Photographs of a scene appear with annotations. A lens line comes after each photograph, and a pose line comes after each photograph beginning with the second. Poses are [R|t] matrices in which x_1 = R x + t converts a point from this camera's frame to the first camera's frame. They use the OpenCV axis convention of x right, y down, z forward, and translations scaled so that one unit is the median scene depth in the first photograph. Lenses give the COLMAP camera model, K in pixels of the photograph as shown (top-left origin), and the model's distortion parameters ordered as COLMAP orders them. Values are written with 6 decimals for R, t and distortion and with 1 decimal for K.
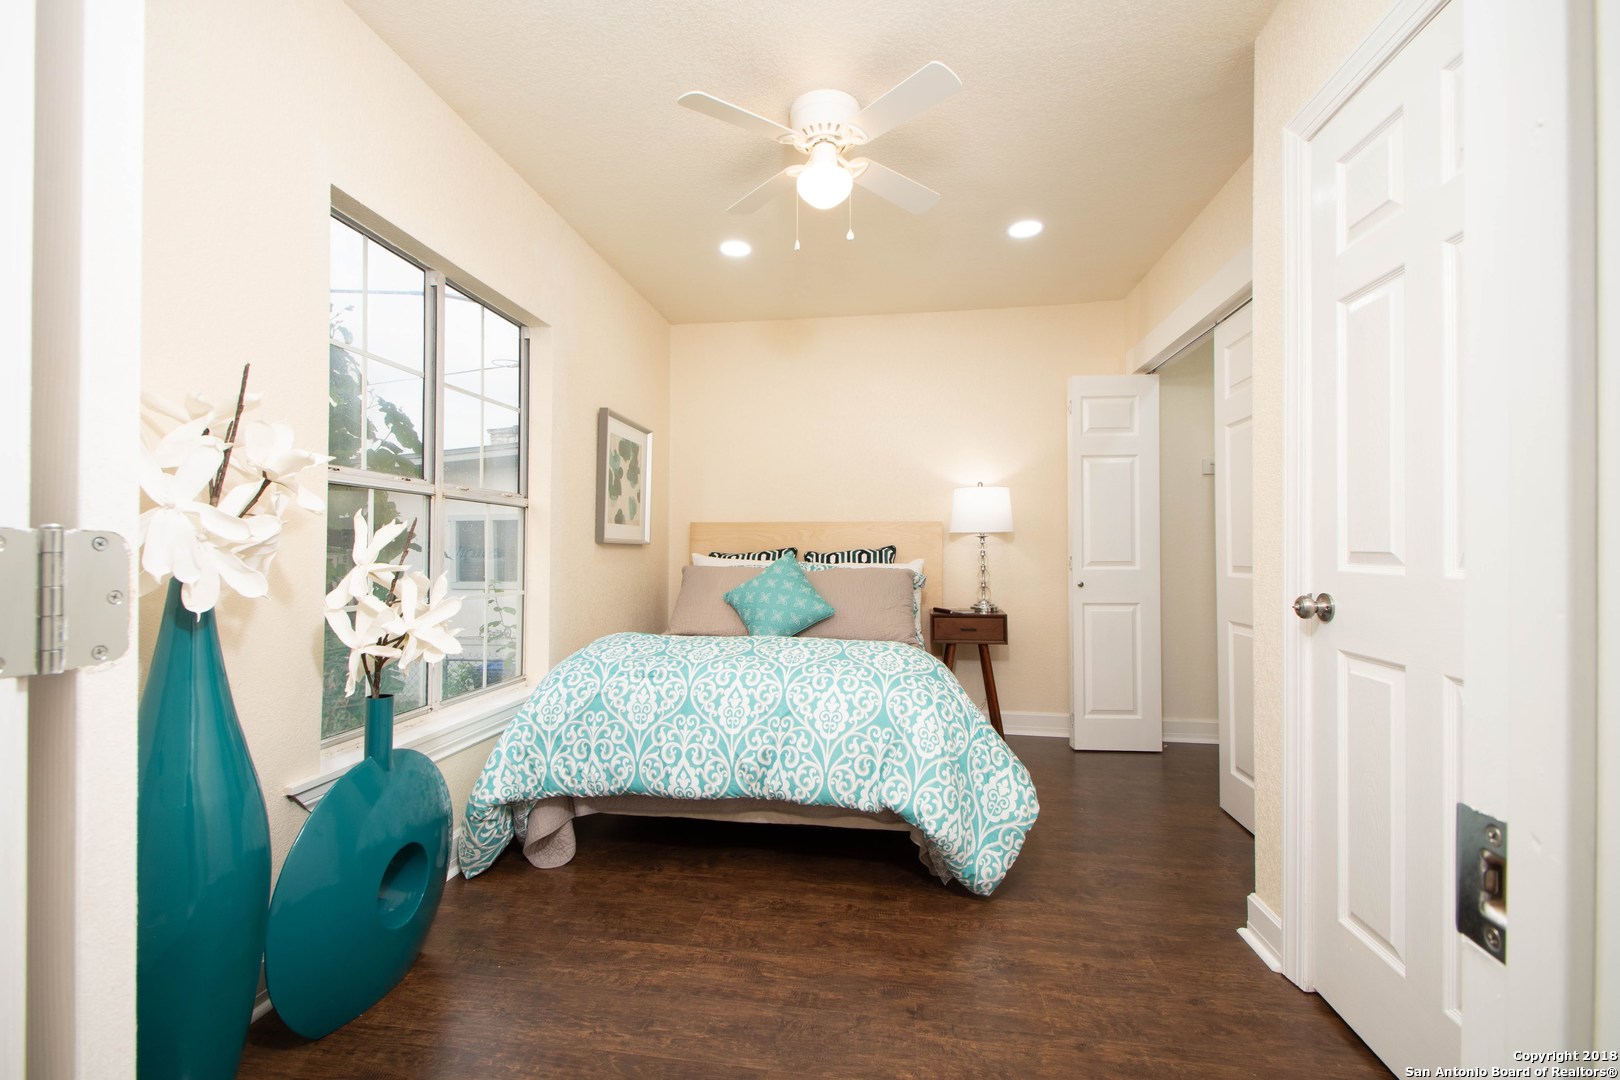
lens RADIAL K [[700.3, 0, 807.4], [0, 700.3, 539.5], [0, 0, 1]] dist [0.009249, -0.004515]
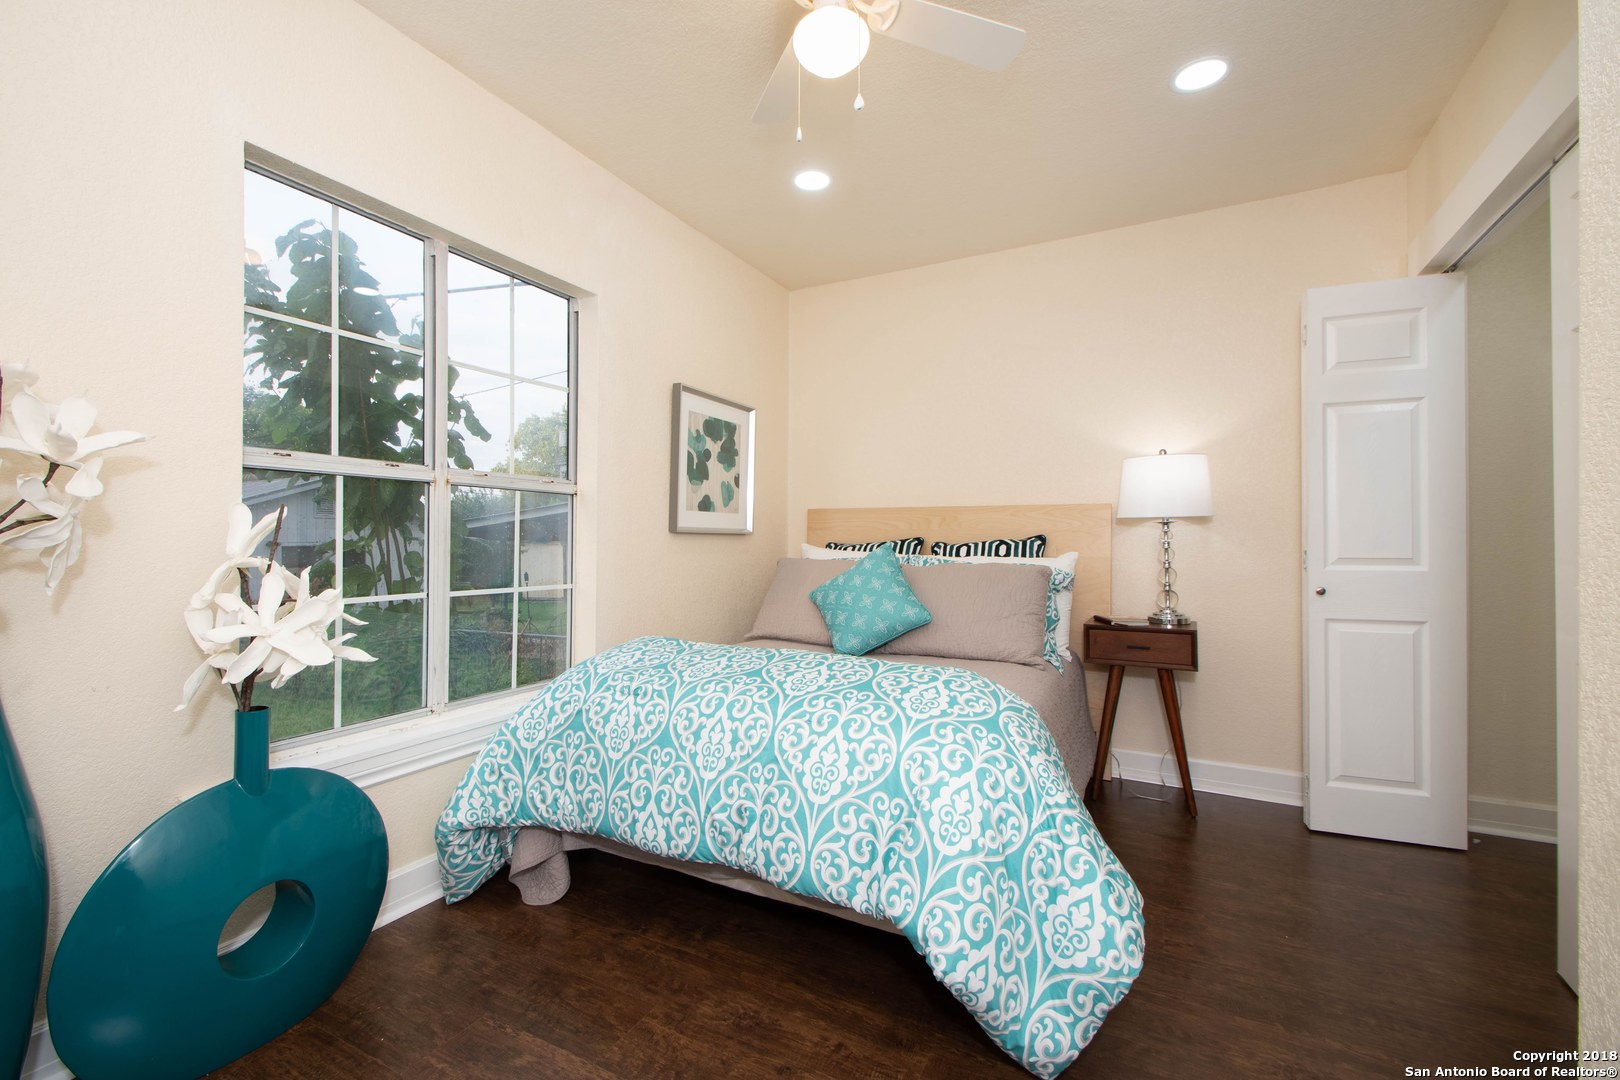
lens RADIAL K [[700.3, 0, 797.9], [0, 700.3, 532.6], [0, 0, 1]] dist [0.009249, -0.004515]
pose [[0.939851, -0.002509, -0.341576, 0.239007], [0.004373, 0.999979, 0.004688, 0.002177], [0.341558, -0.005900, 0.939842, 0.292614]]
